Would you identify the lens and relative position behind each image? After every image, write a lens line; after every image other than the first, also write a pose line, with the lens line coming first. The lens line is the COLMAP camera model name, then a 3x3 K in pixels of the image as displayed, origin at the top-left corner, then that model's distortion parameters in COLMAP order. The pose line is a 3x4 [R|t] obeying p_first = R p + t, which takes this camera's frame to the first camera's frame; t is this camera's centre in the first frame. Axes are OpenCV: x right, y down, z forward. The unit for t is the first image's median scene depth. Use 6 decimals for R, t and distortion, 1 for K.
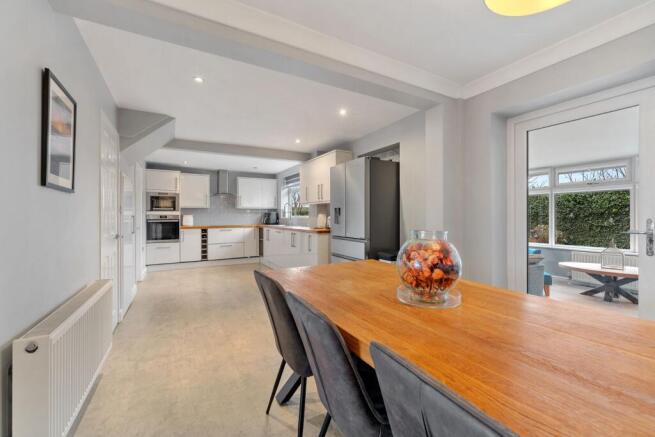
lens RADIAL K [[275.3, 0, 325.4], [0, 275.3, 216.8], [0, 0, 1]] dist [0.000099, -0.000117]
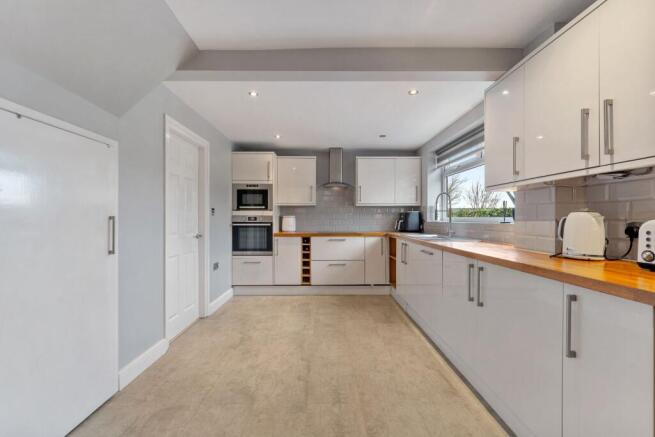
lens RADIAL K [[275.3, 0, 324.5], [0, 275.3, 218.5], [0, 0, 1]] dist [0.000099, -0.000117]
pose [[0.880168, 0.003511, -0.474650, -0.086734], [-0.003596, 0.999993, 0.000728, -0.001303], [0.474649, 0.001066, 0.880174, 0.435921]]
